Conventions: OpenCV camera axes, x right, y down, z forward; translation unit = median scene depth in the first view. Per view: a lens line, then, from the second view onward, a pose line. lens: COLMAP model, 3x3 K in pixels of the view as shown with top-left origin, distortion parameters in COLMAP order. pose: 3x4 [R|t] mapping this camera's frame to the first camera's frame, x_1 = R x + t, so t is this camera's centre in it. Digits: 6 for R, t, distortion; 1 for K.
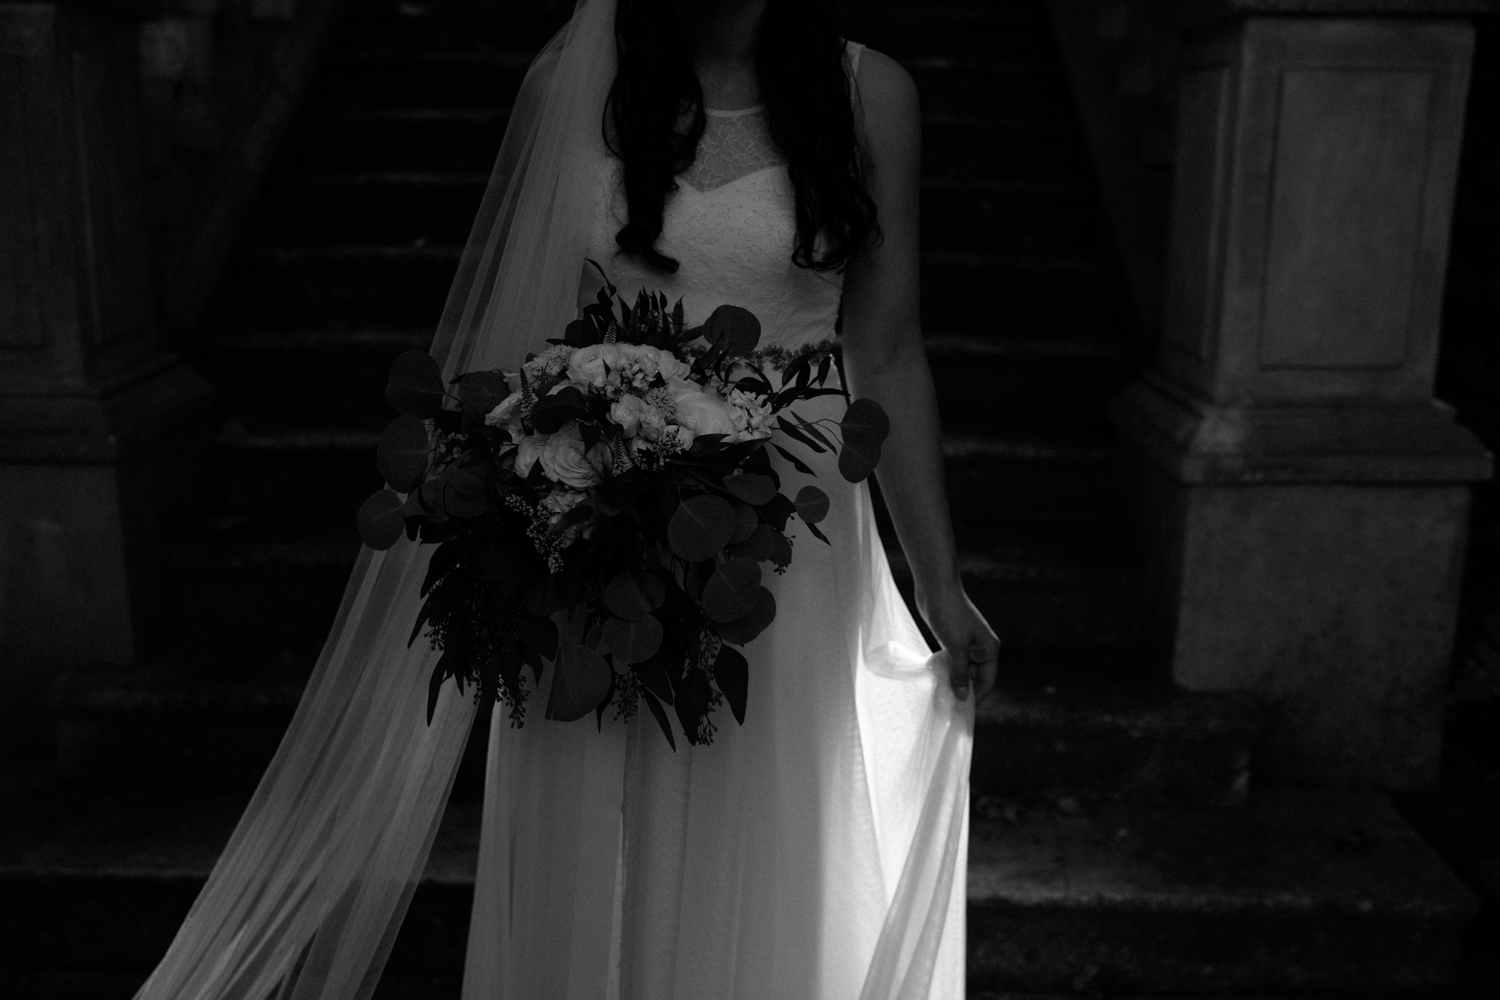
lens RADIAL K [[1511.2, 0, 736.6], [0, 1511.2, 484.1], [0, 0, 1]] dist [-0.015344, 0.000000]
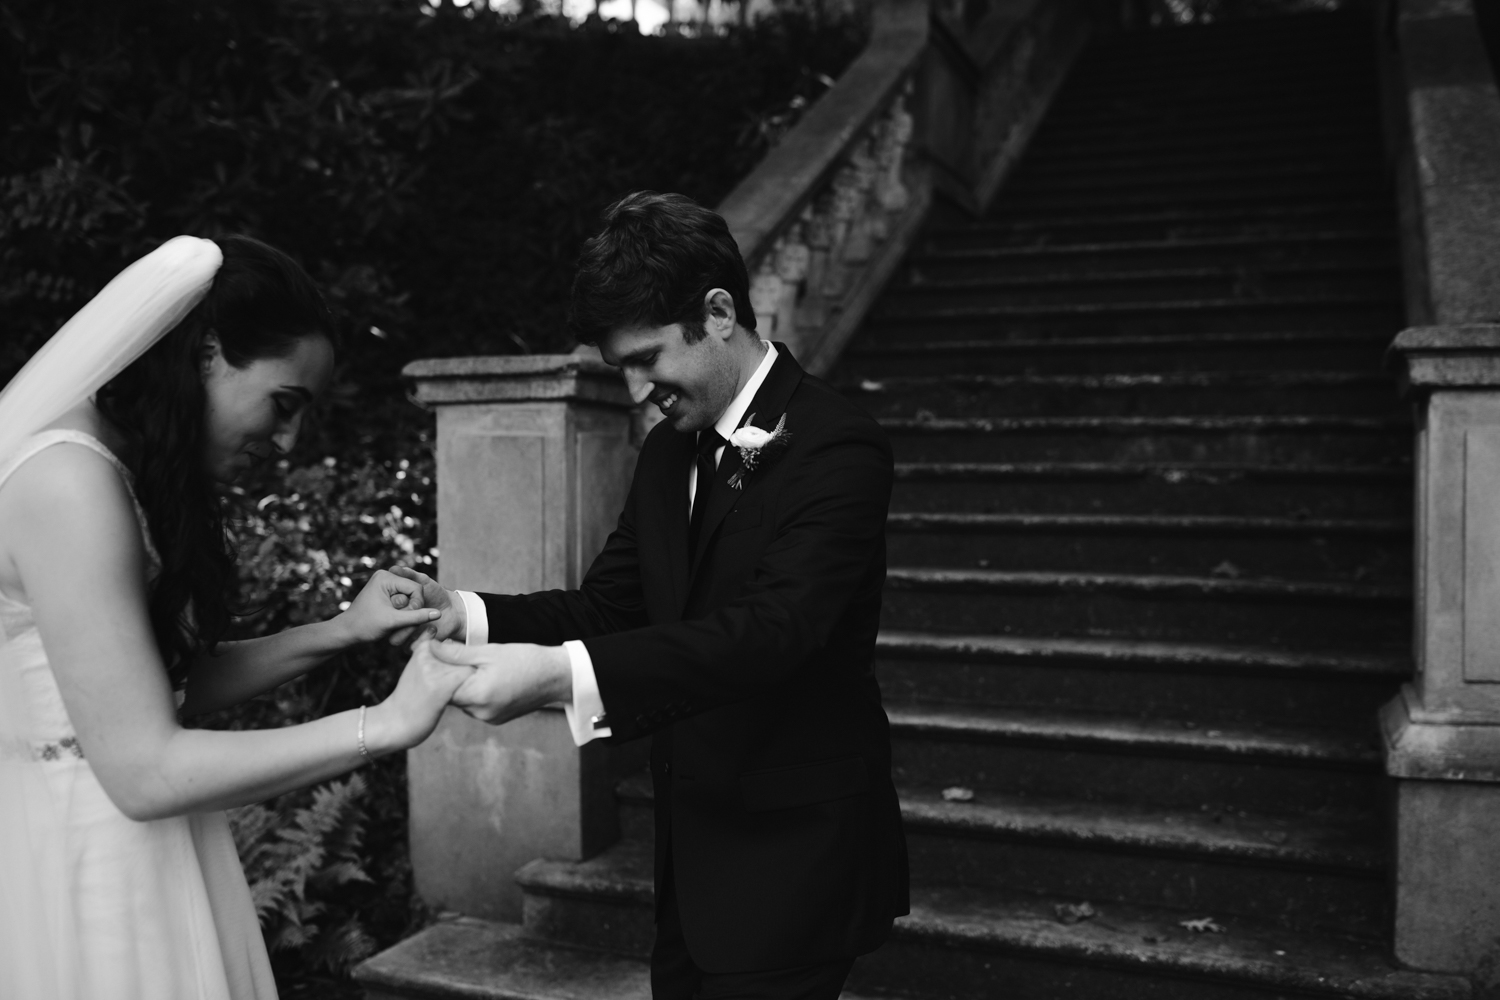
lens RADIAL K [[1432.9, 0, 756.1], [0, 1432.9, 505.4], [0, 0, 1]] dist [-0.006380, 0.000000]
pose [[0.932427, 0.001770, -0.361353, 0.237120], [-0.074765, 0.979295, -0.188127, 0.038057], [0.353538, 0.202431, 0.913254, -0.223592]]
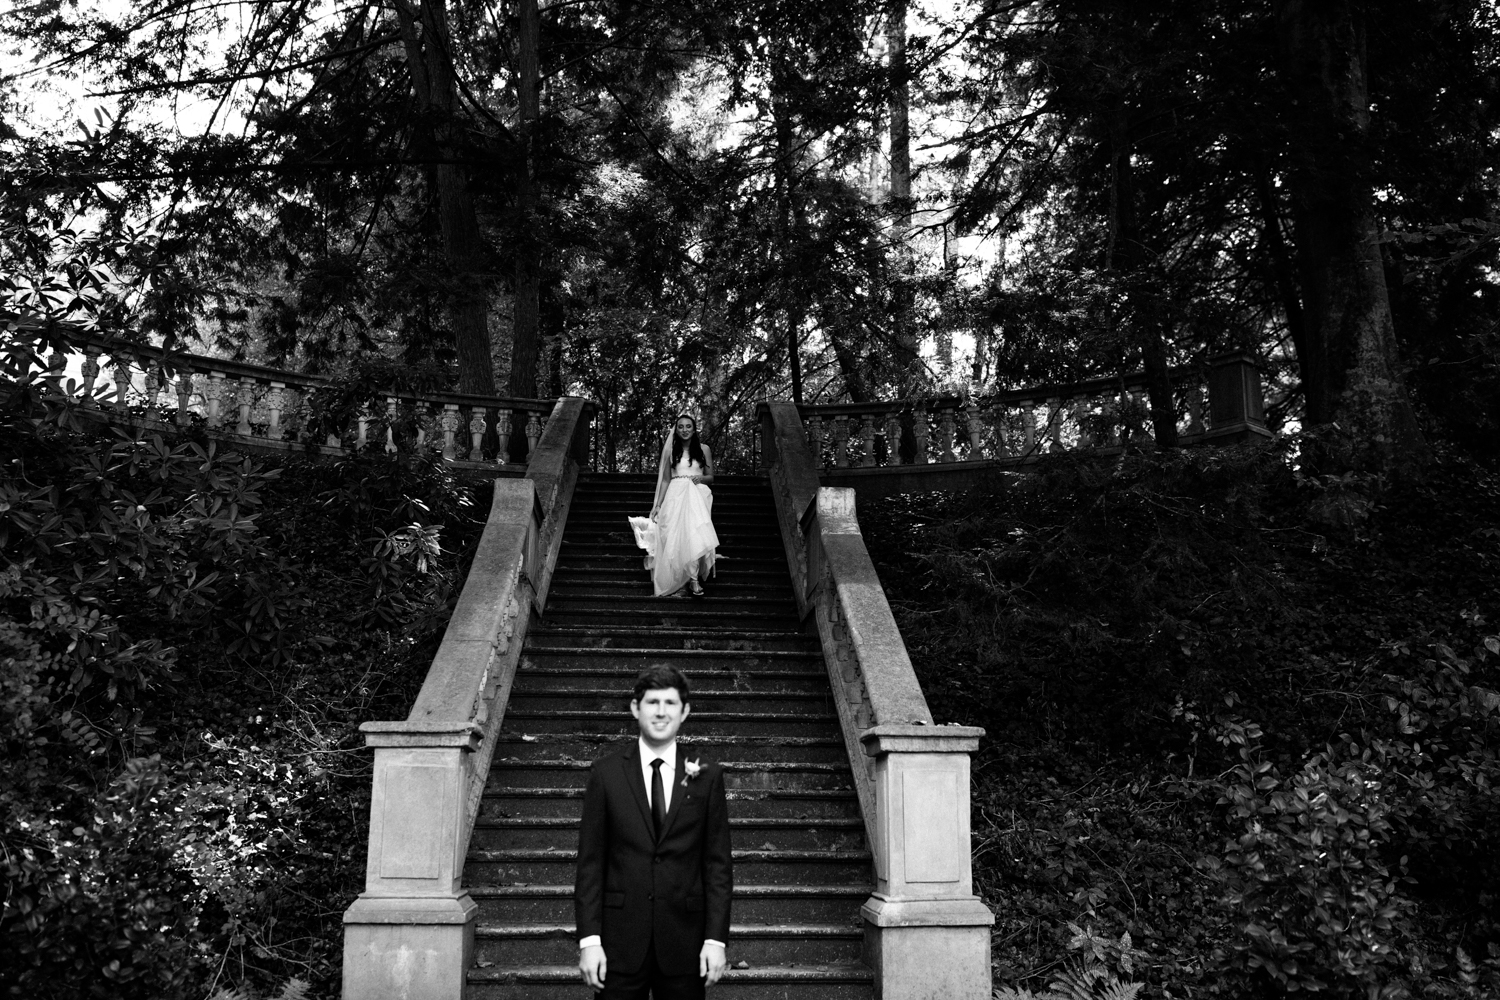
lens RADIAL K [[1432.9, 0, 755.9], [0, 1432.9, 503.2], [0, 0, 1]] dist [-0.006380, 0.000000]
pose [[0.996898, 0.011662, 0.077839, -0.118082], [0.022564, 0.905105, -0.424589, 0.381327], [-0.075404, 0.425029, 0.902034, -1.527201]]
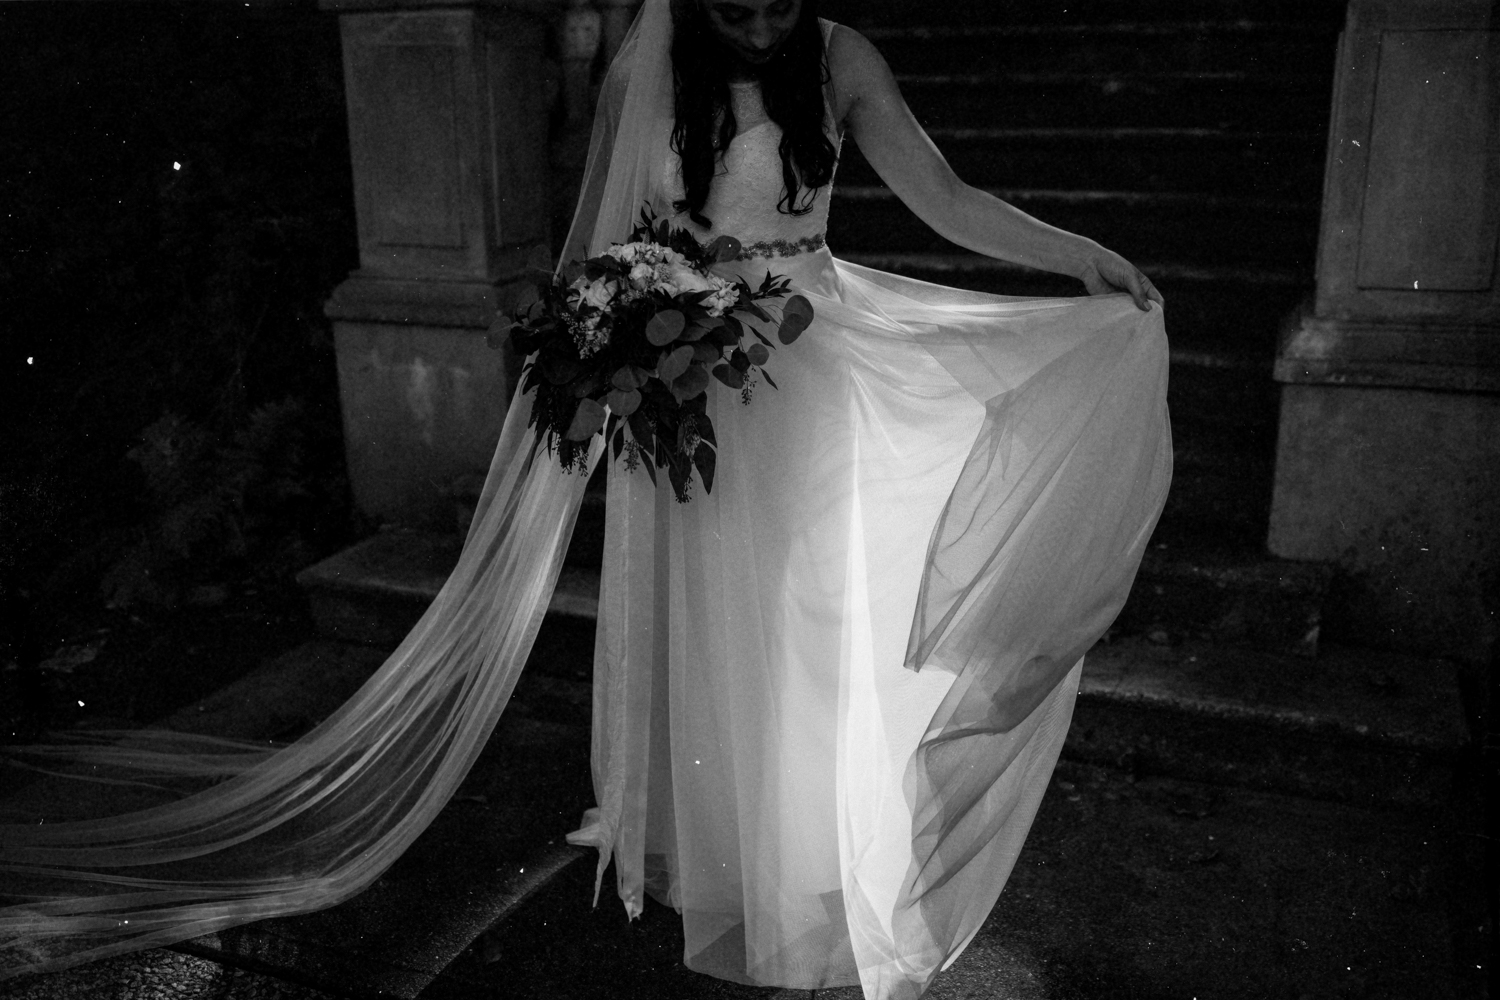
lens RADIAL K [[1432.9, 0, 759.0], [0, 1432.9, 501.1], [0, 0, 1]] dist [-0.006380, 0.000000]
pose [[0.939888, 0.080420, -0.331878, 0.293346], [-0.063217, 0.996052, 0.062329, 0.048840], [0.335580, -0.037601, 0.941261, -0.221779]]
